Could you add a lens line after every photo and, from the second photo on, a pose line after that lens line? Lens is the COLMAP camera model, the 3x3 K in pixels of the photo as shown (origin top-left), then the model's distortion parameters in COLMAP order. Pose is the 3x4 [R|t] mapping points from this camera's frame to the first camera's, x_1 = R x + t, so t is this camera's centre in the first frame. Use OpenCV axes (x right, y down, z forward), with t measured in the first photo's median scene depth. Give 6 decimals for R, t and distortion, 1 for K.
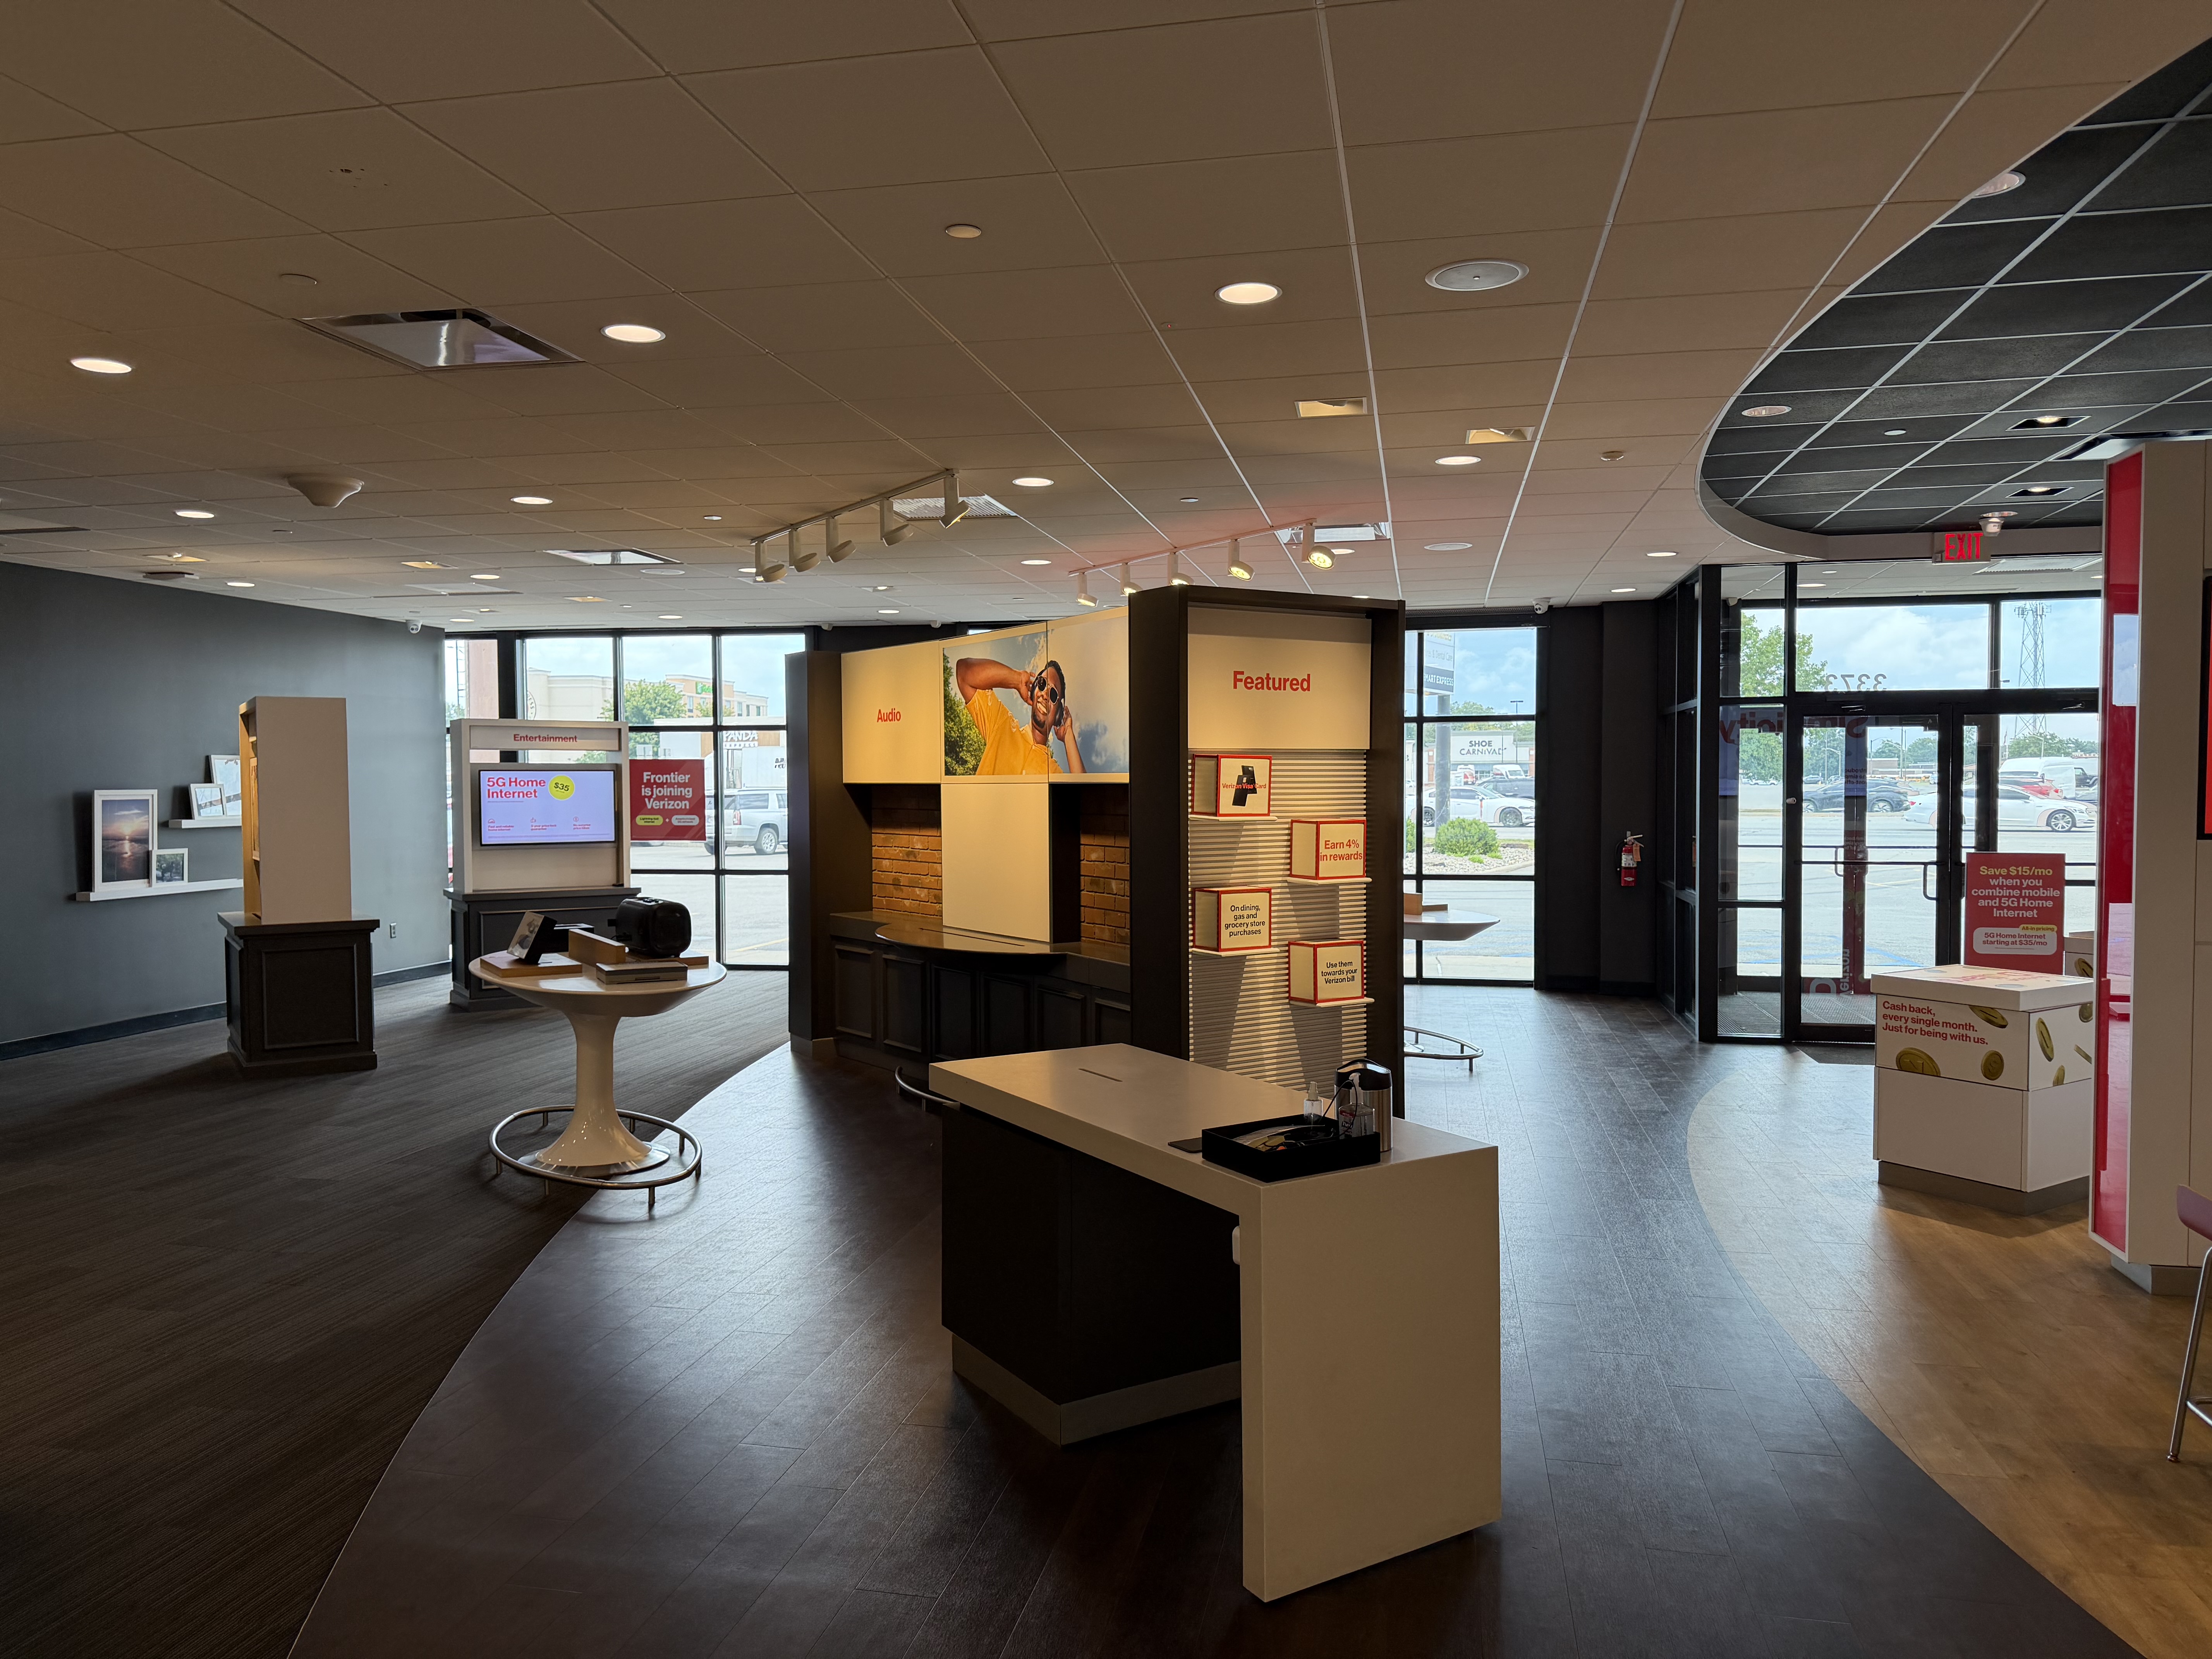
lens RADIAL K [[1515.4, 0, 1110.1], [0, 1515.4, 837.6], [0, 0, 1]] dist [0.002093, -0.008855]
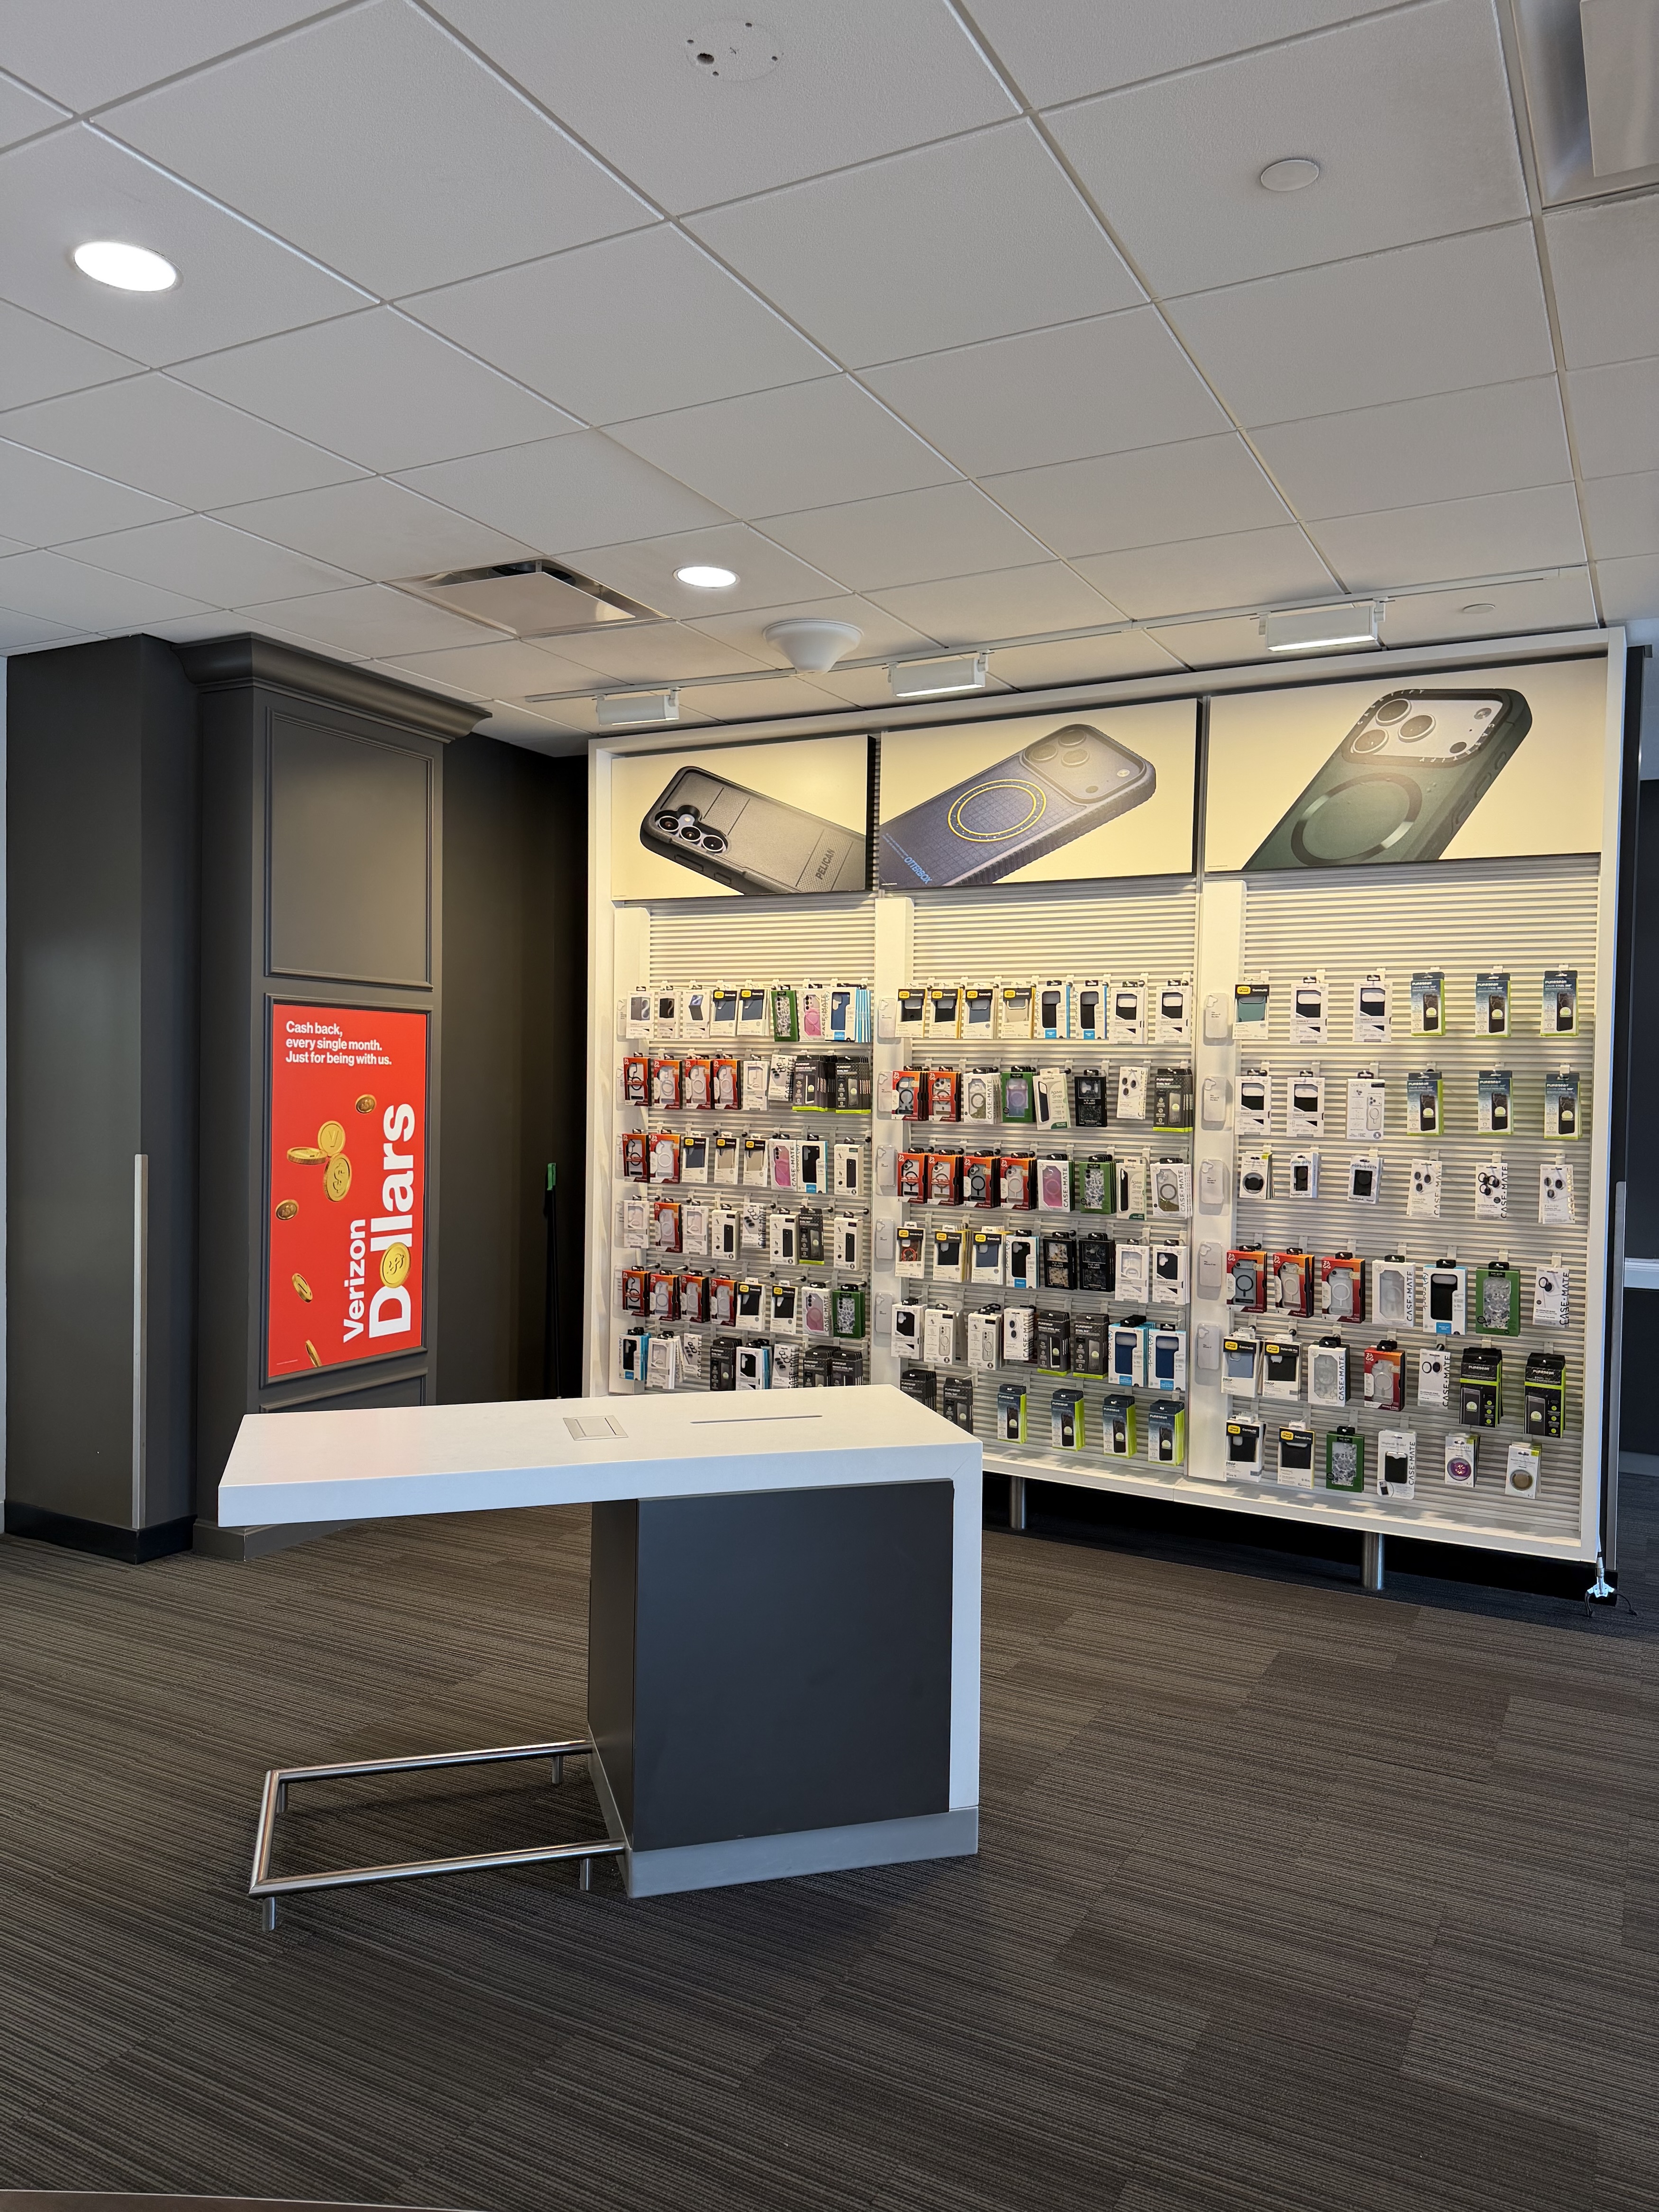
lens RADIAL K [[1515.4, 0, 861.9], [0, 1515.4, 1134.5], [0, 0, 1]] dist [0.002093, -0.008855]
pose [[0.964436, 0.031891, -0.262384, 0.029586], [-0.029894, 0.999486, 0.011600, -0.004997], [0.262619, -0.003344, 0.964894, 0.130405]]
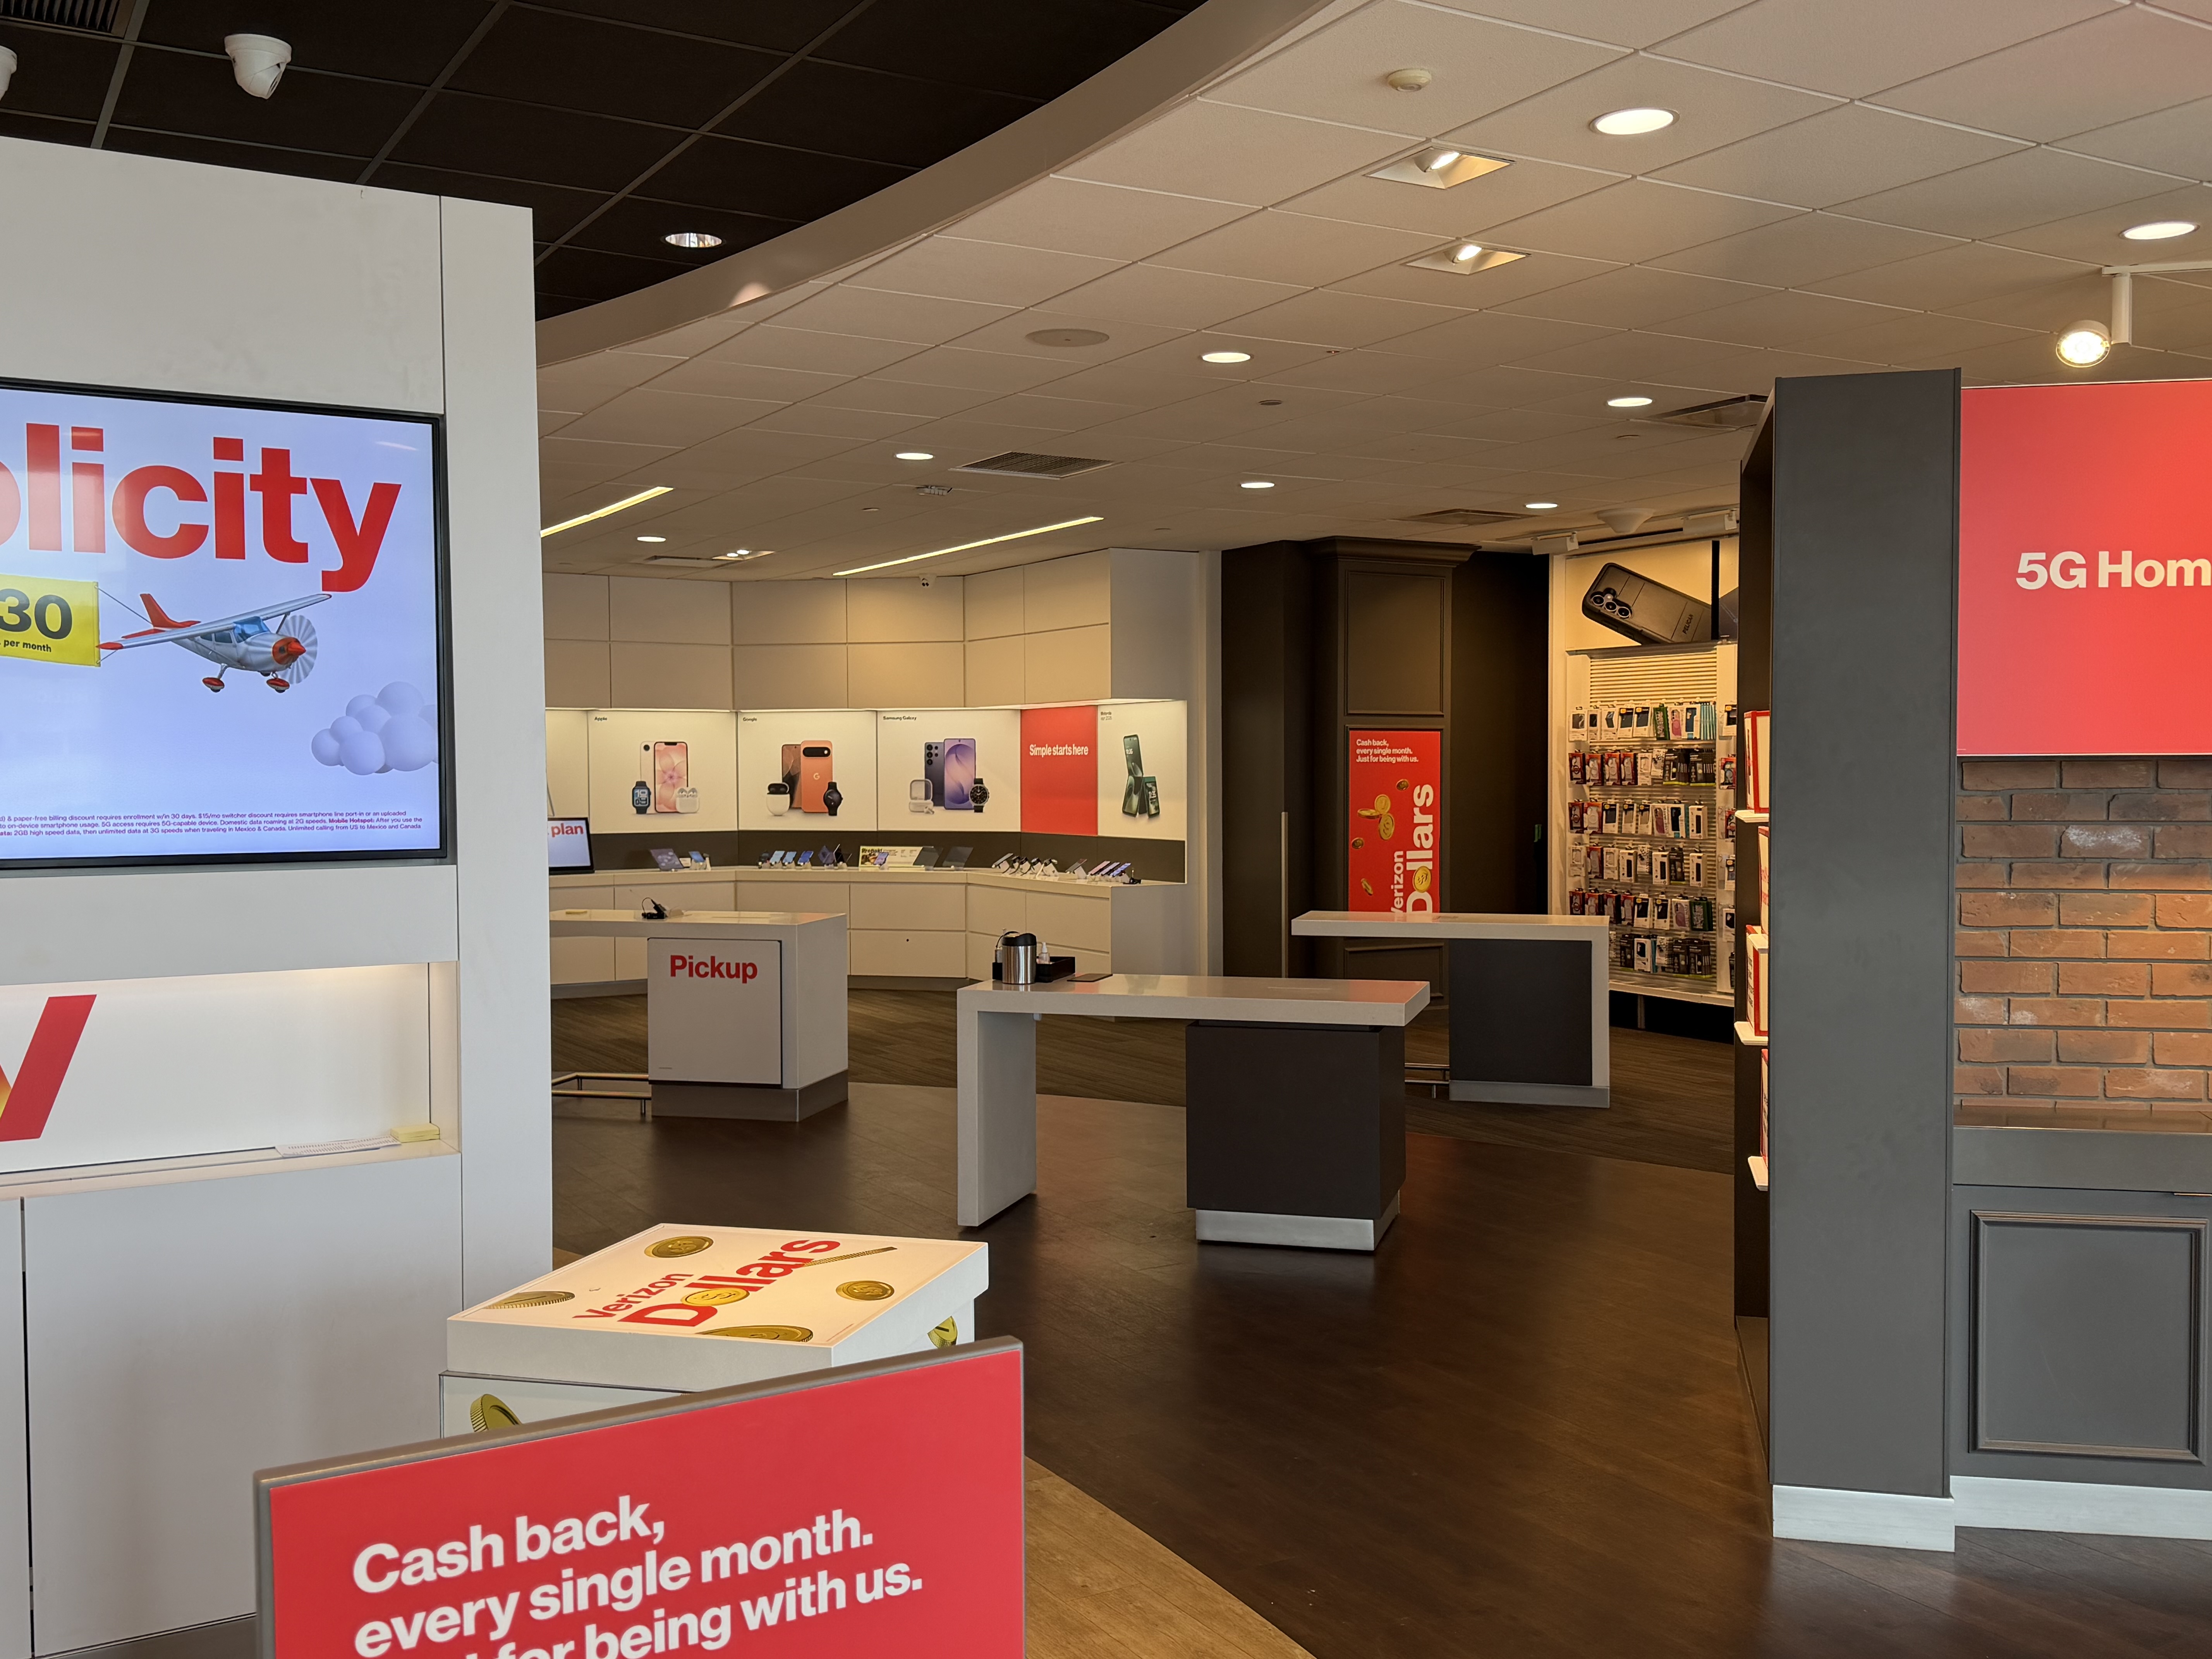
lens RADIAL K [[2069.6, 0, 1106.7], [0, 2069.6, 831.0], [0, 0, 1]] dist [-0.004595, 0.000000]
pose [[0.676882, 0.022683, -0.735742, 0.824229], [-0.017535, 0.999738, 0.014690, 0.016438], [0.735882, 0.002958, 0.677103, -0.697571]]
